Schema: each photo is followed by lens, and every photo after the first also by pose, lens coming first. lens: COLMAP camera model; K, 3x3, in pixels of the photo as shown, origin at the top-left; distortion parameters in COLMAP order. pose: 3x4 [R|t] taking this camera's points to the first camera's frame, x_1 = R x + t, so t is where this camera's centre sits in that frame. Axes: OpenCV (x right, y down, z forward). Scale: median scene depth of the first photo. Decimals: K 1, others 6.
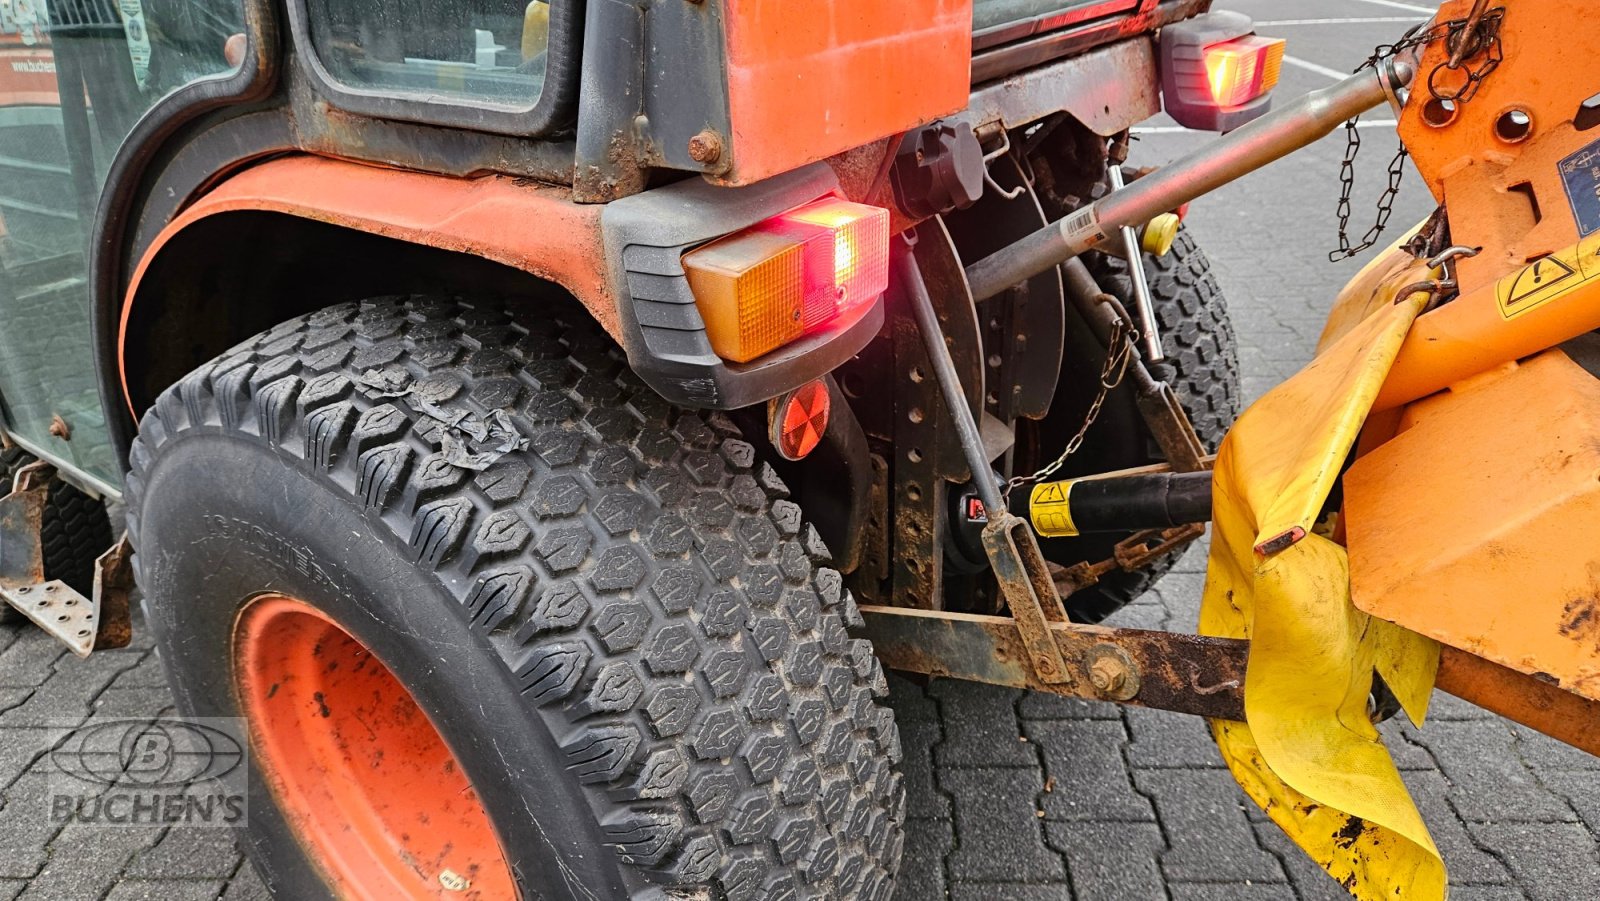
lens RADIAL K [[1078.6, 0, 798.8], [0, 1078.6, 455.4], [0, 0, 1]] dist [0.045907, -0.063948]
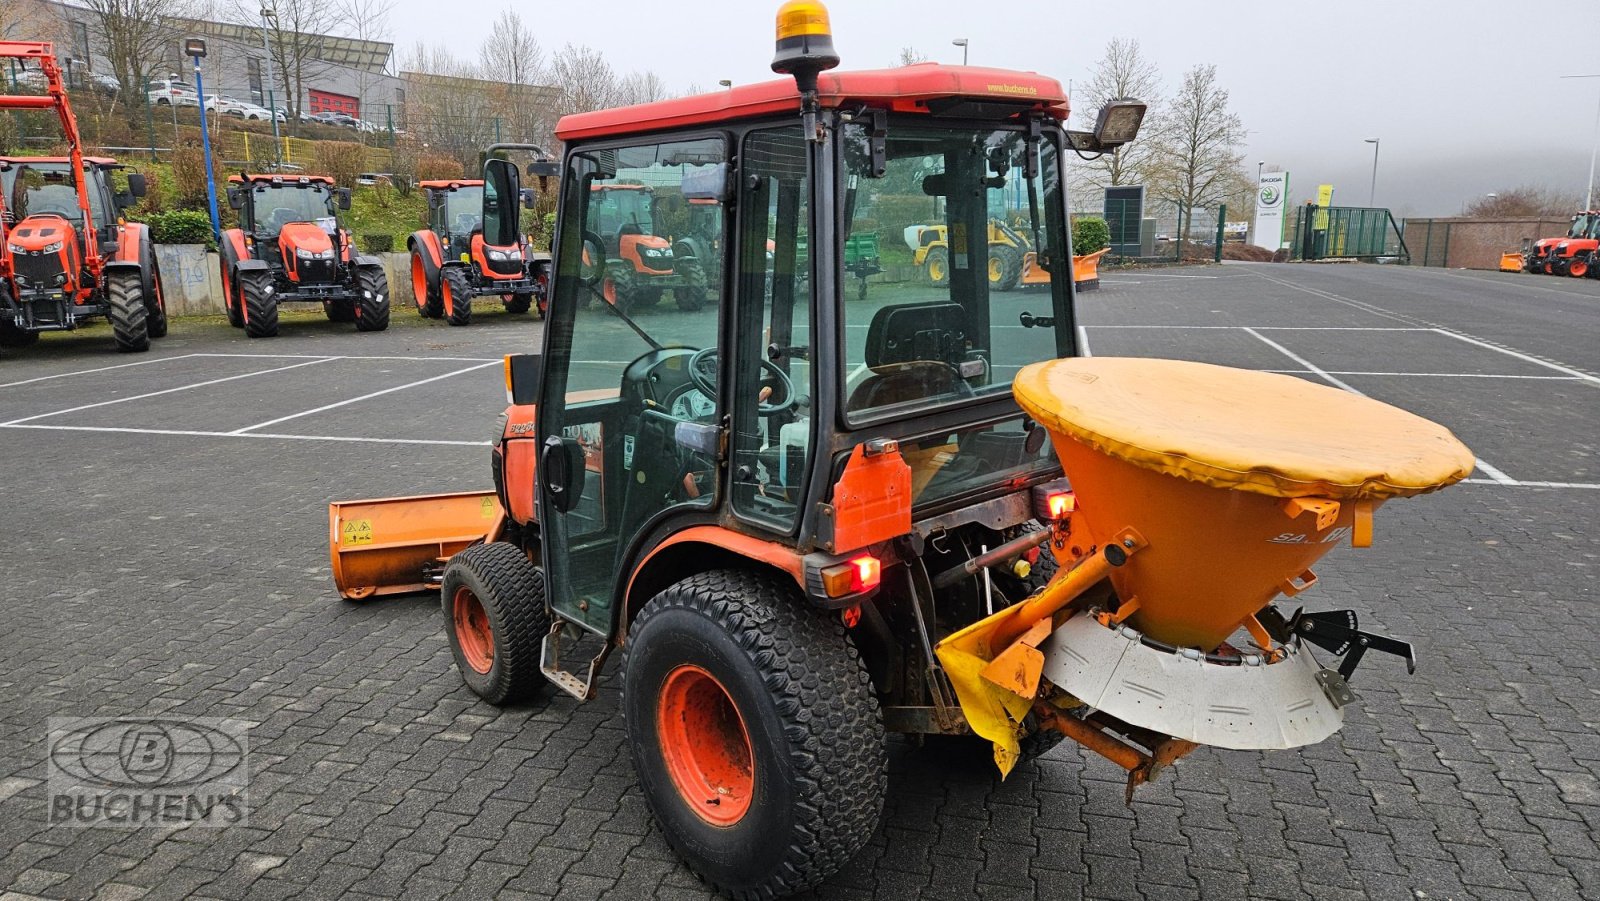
lens RADIAL K [[1058.8, 0, 770.9], [0, 1058.8, 437.9], [0, 0, 1]] dist [0.089785, -0.082858]
pose [[0.974428, 0.059746, -0.216609, 0.427765], [-0.113161, 0.963314, -0.243352, 0.258924], [0.194124, 0.261641, 0.945442, -2.315344]]
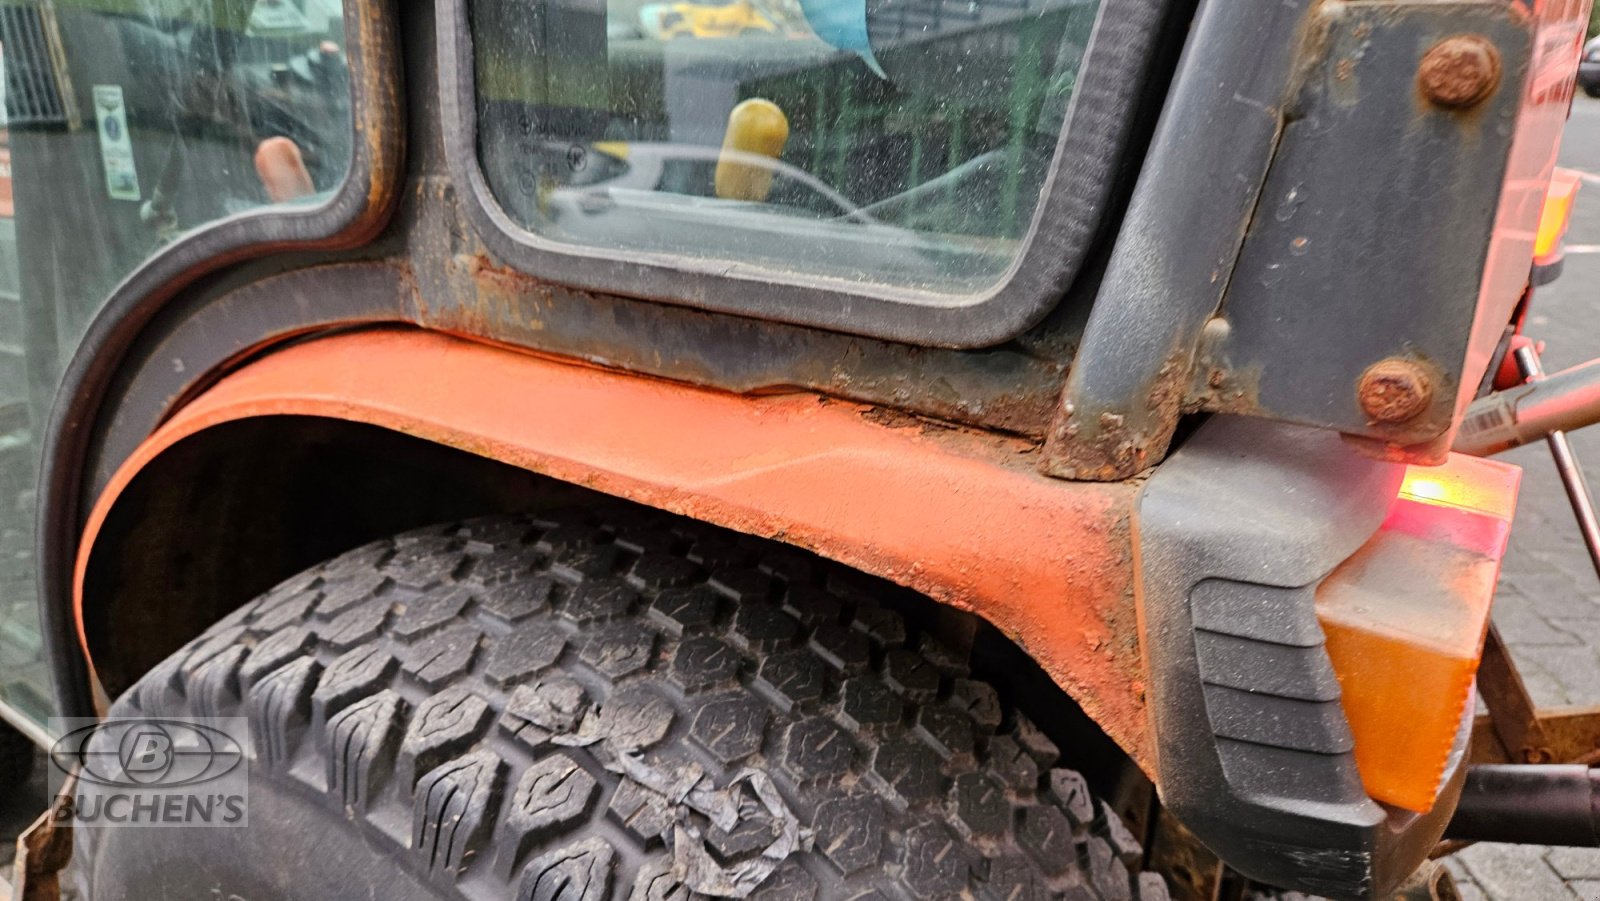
lens RADIAL K [[1104.4, 0, 762.8], [0, 1104.4, 452.0], [0, 0, 1]] dist [0.061004, -0.100294]
pose [[0.999676, 0.009426, 0.023647, -0.288323], [-0.007169, 0.995568, -0.093768, -0.157758], [-0.024426, 0.093568, 0.995313, 0.386039]]
